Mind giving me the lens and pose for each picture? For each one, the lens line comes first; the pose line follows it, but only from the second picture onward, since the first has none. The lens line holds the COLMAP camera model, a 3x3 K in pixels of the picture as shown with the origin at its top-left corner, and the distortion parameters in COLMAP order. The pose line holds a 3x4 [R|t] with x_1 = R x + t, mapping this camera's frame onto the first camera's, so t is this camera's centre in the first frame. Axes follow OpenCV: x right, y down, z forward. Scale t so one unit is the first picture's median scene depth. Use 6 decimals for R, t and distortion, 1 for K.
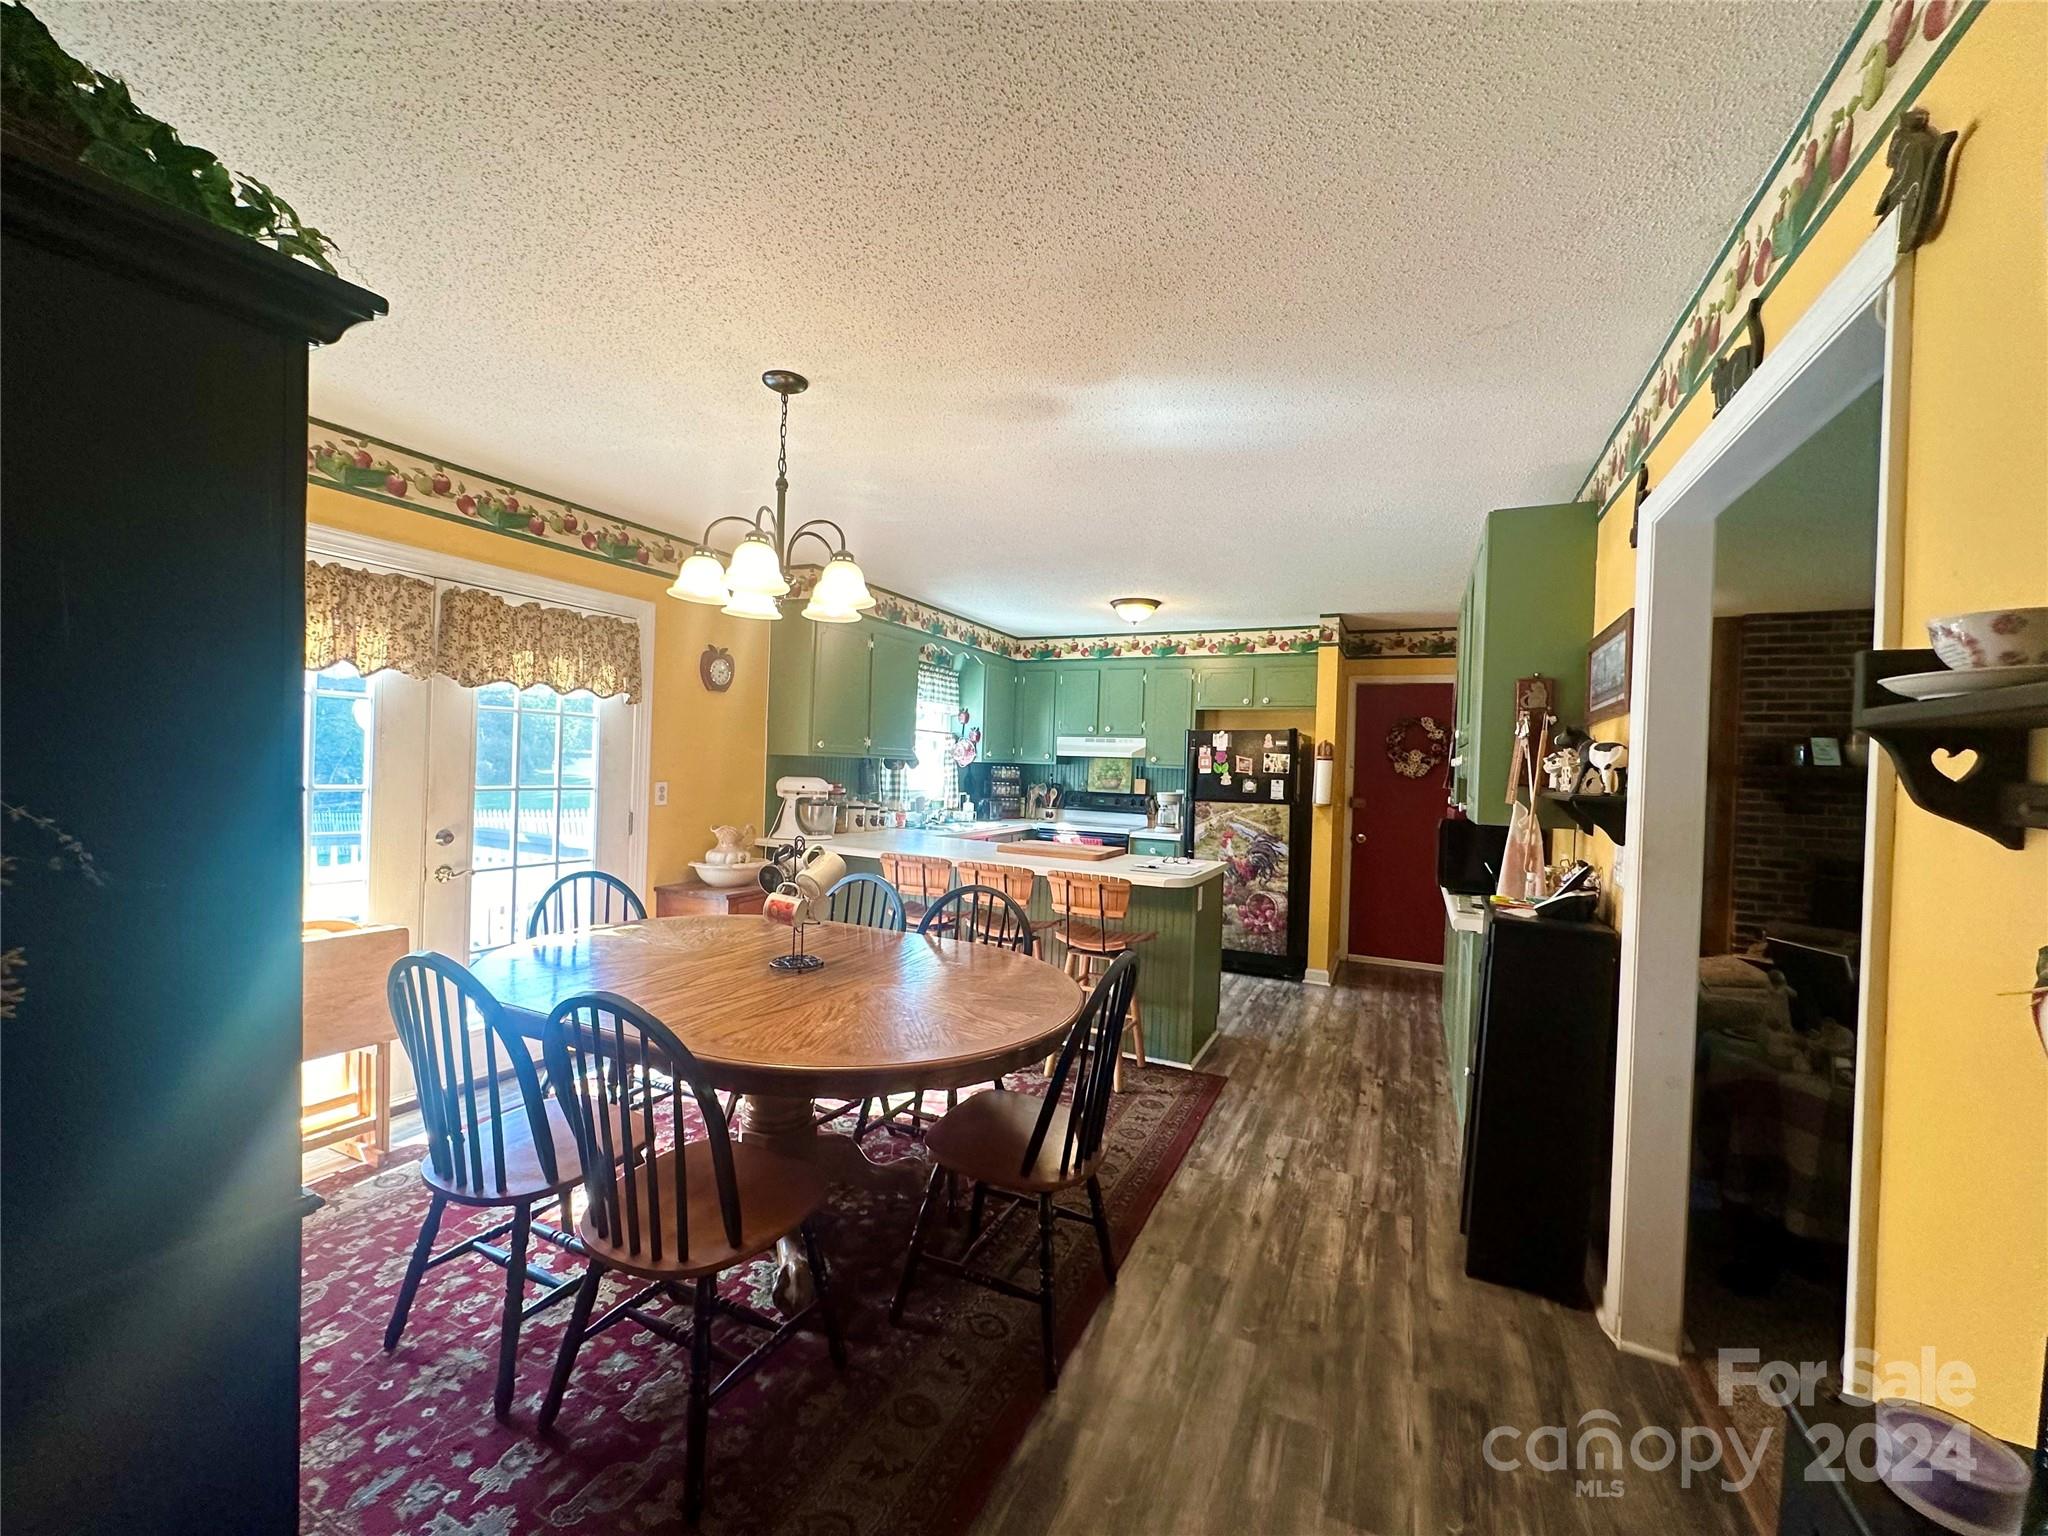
lens RADIAL K [[812.8, 0, 1022.7], [0, 812.8, 768.7], [0, 0, 1]] dist [-0.002529, 0.001070]
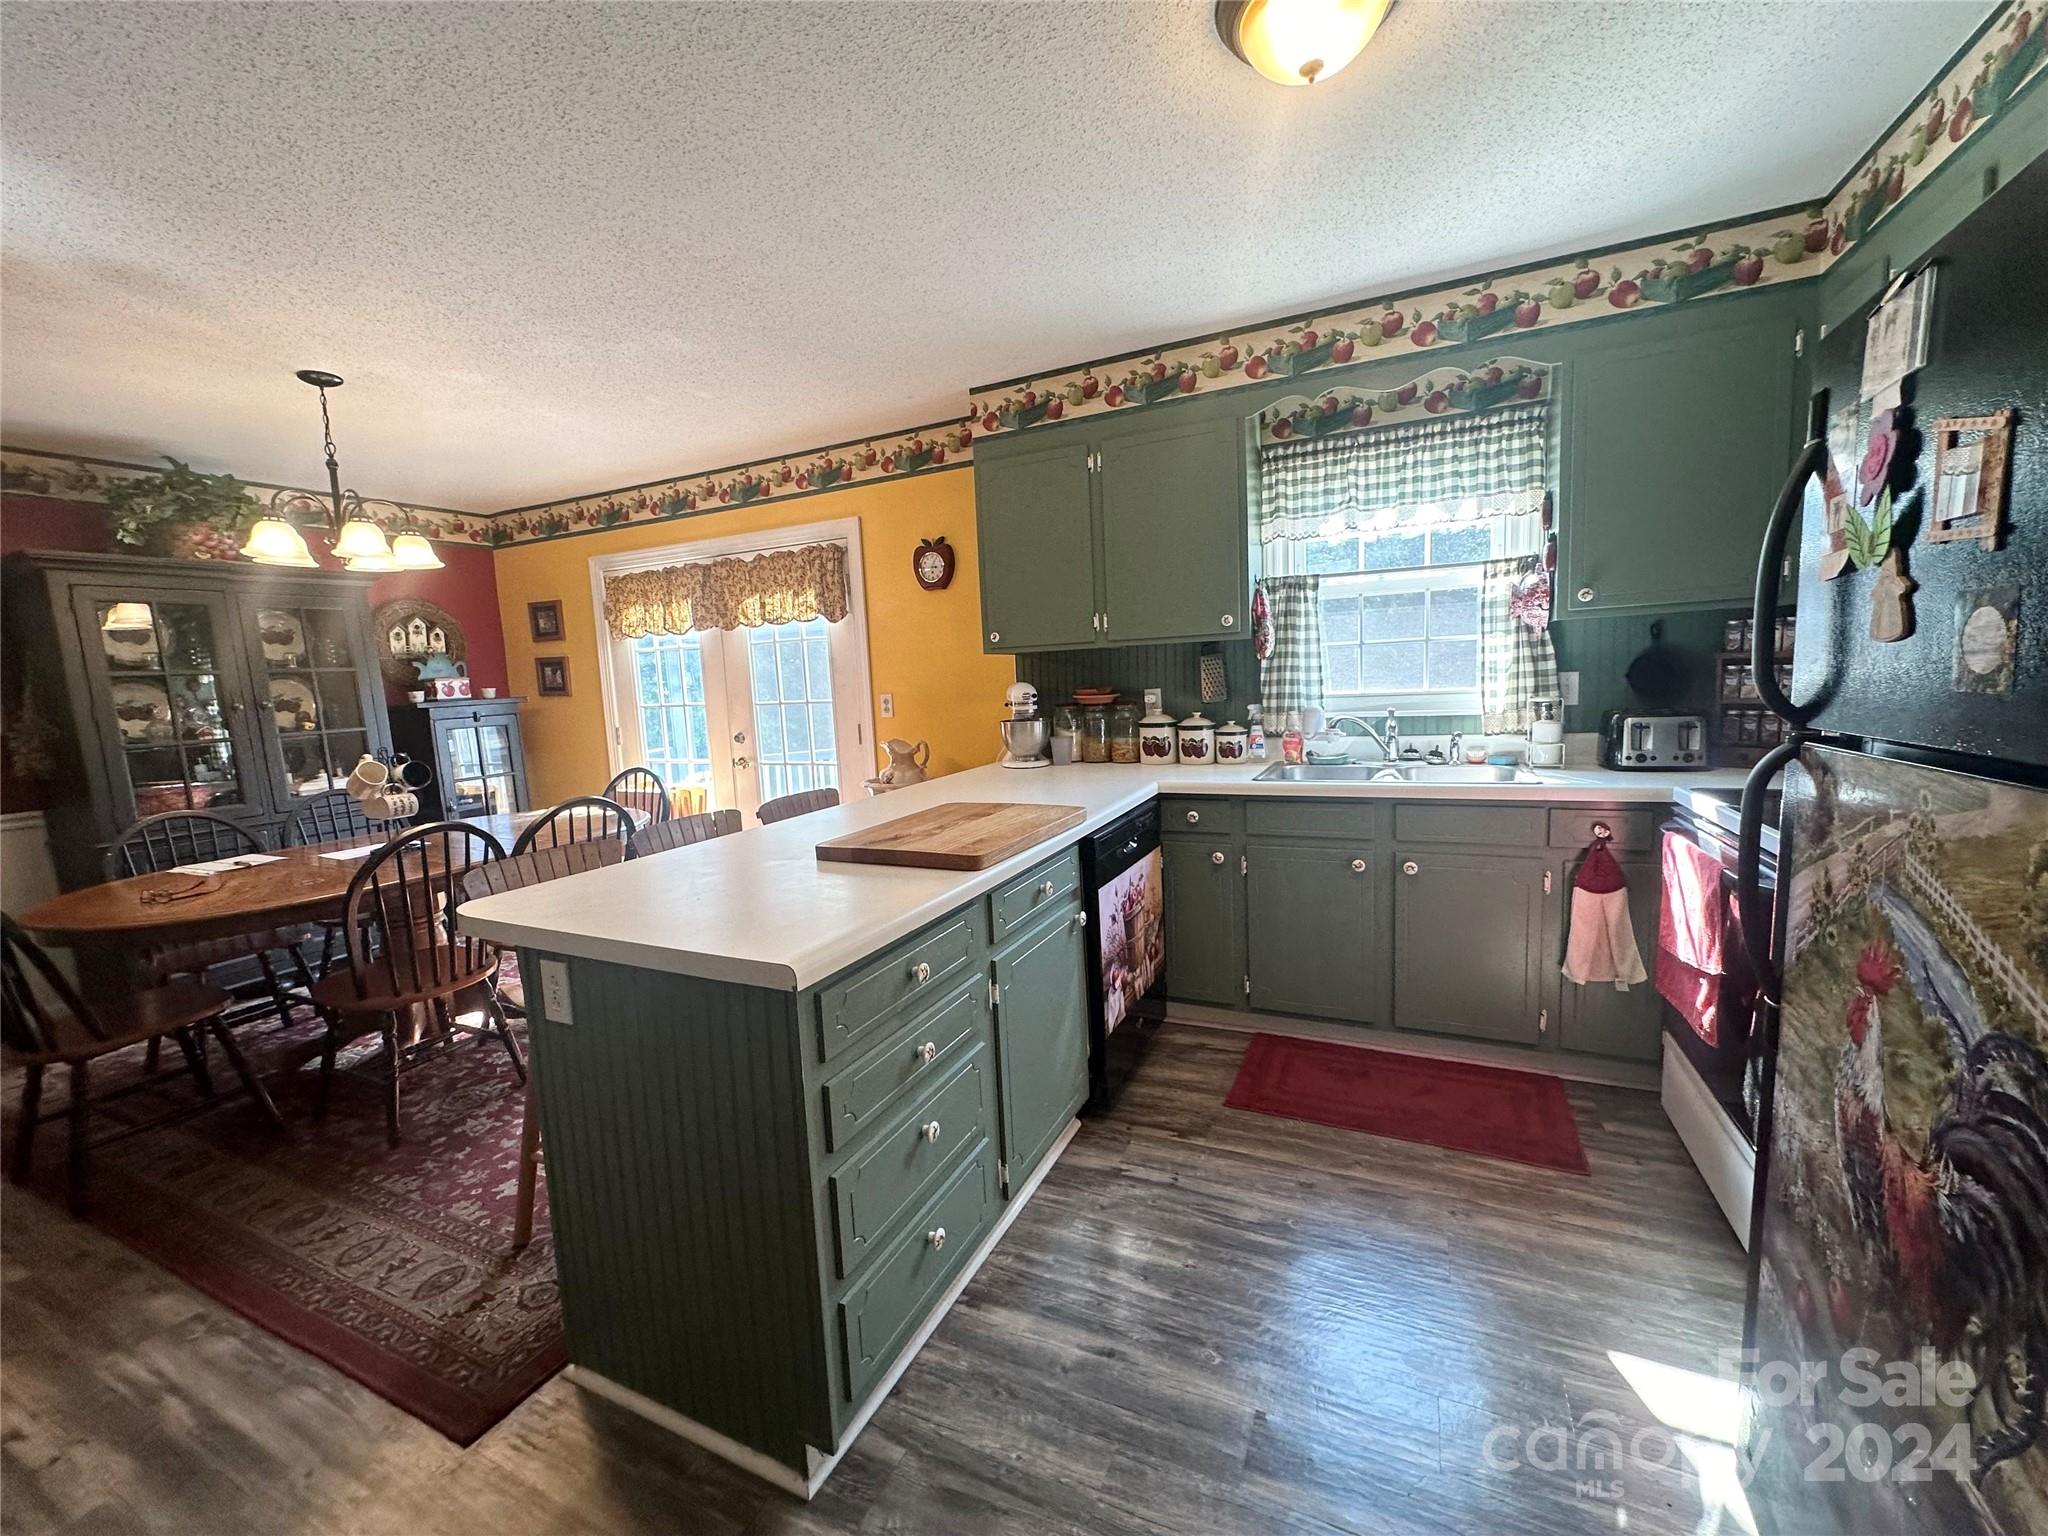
lens RADIAL K [[812.8, 0, 1023.3], [0, 812.8, 769.6], [0, 0, 1]] dist [-0.002529, 0.001070]
pose [[-0.004951, 0.081919, -0.996627, 0.409568], [0.041660, 0.995791, 0.081643, 0.024882], [0.999120, -0.041115, -0.008343, 0.858314]]
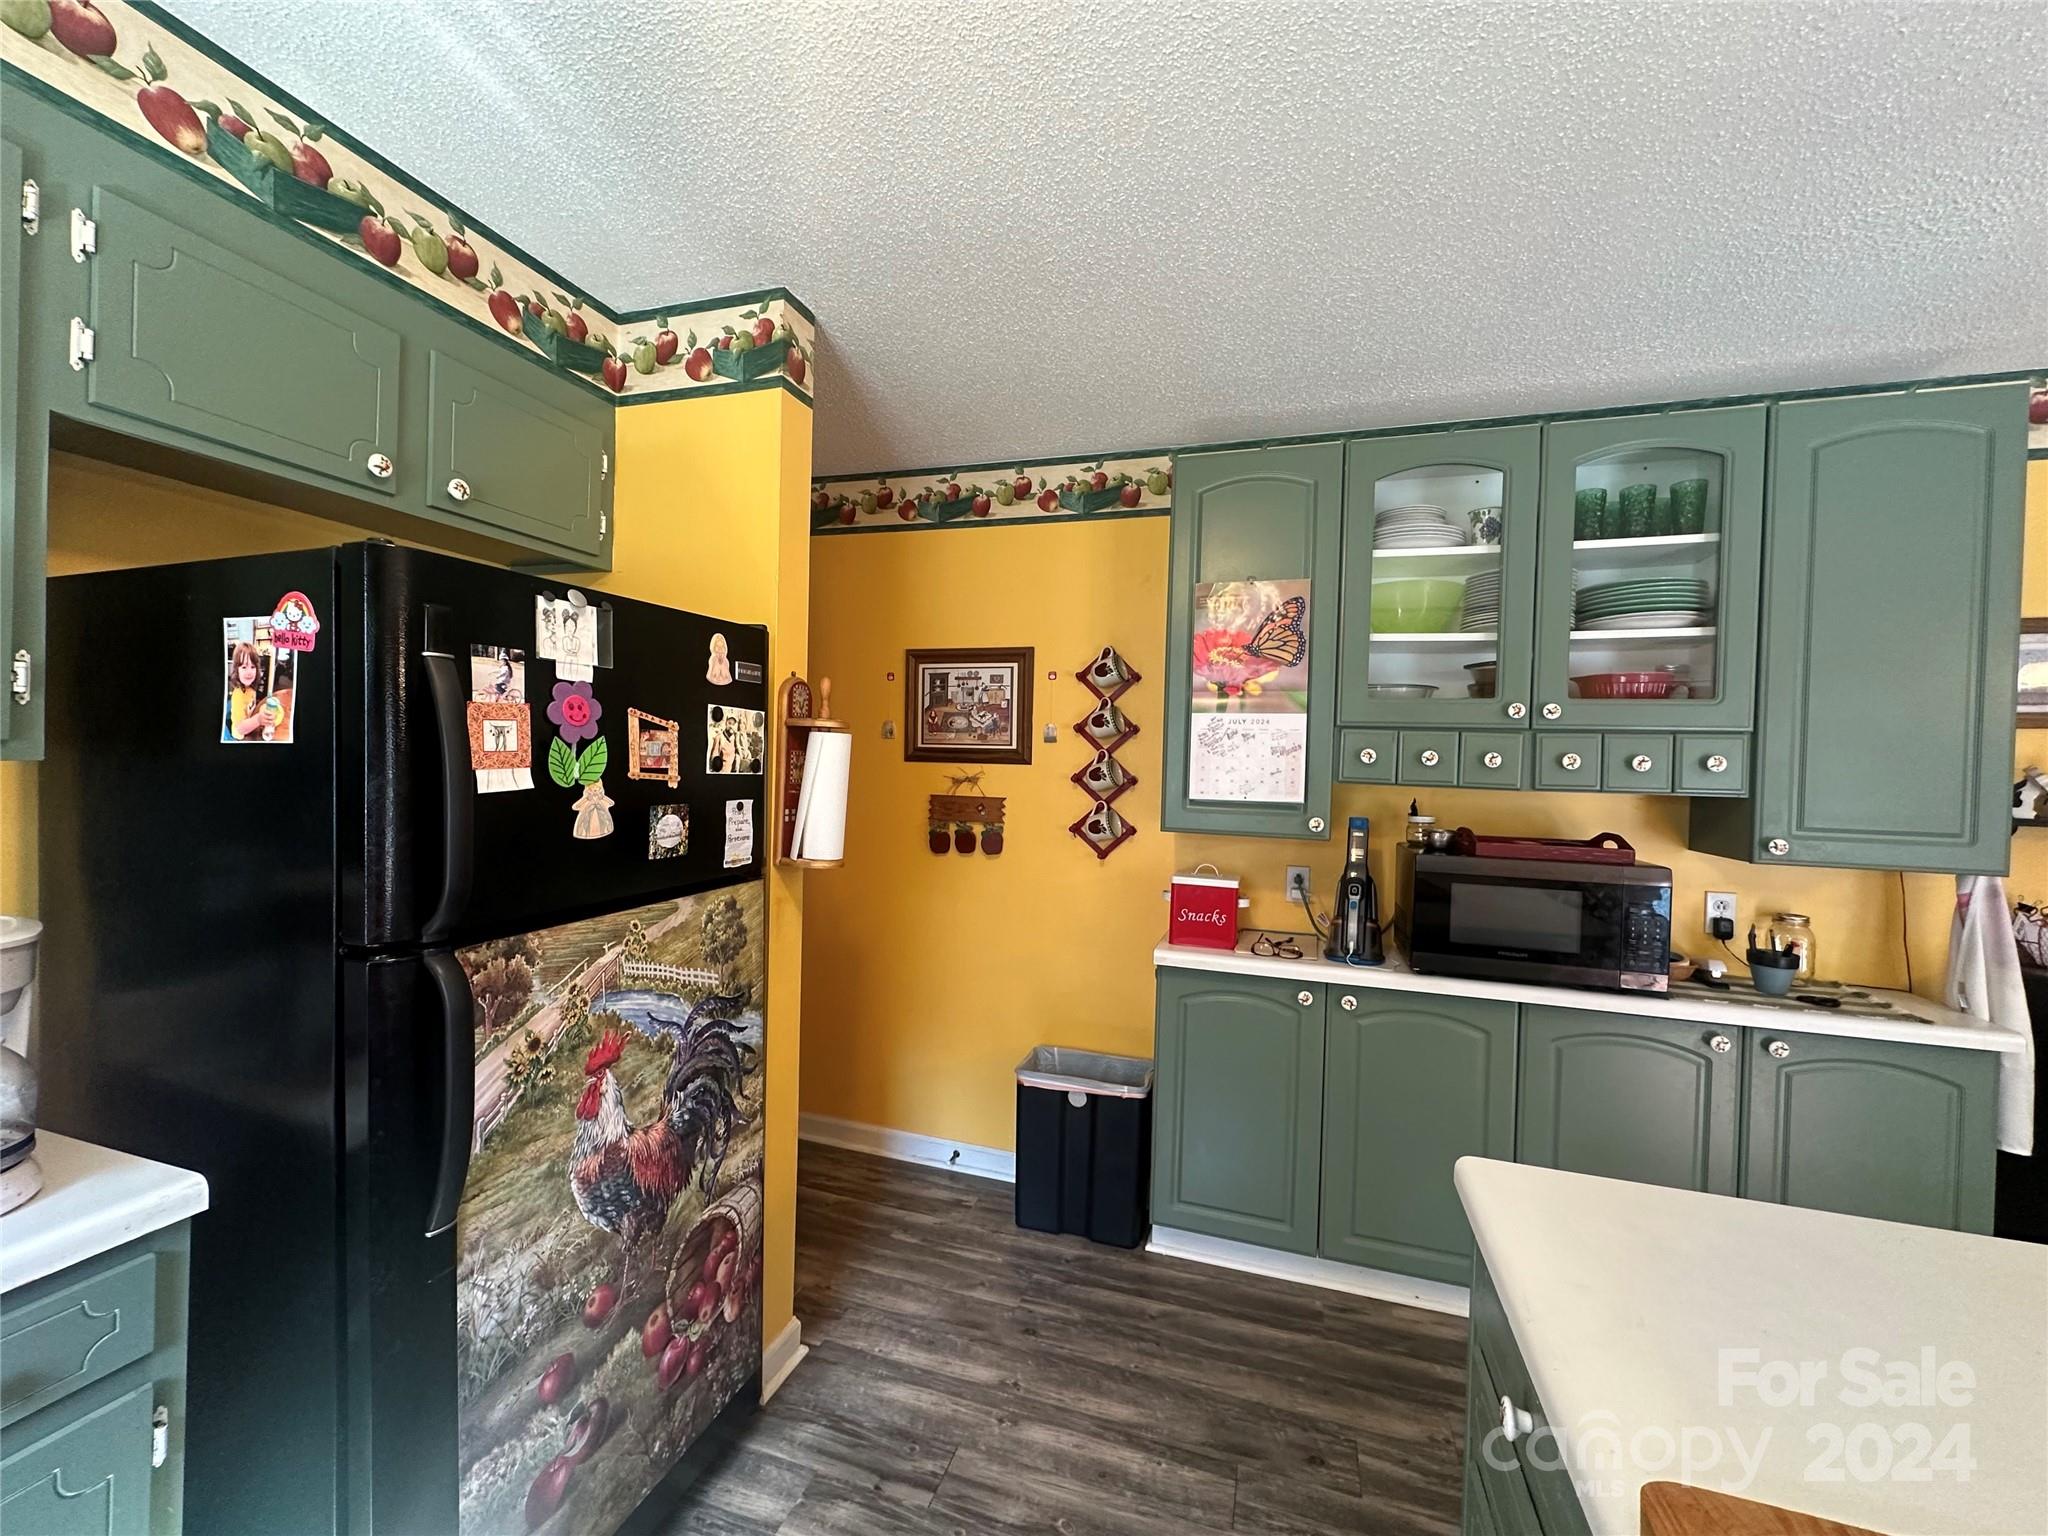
lens RADIAL K [[812.8, 0, 1023.9], [0, 812.8, 768.4], [0, 0, 1]] dist [-0.002529, 0.001070]
pose [[-0.128906, -0.048748, 0.990458, 0.016882], [-0.027159, 0.998590, 0.045614, -0.012800], [-0.991285, -0.021020, -0.130048, 0.931160]]
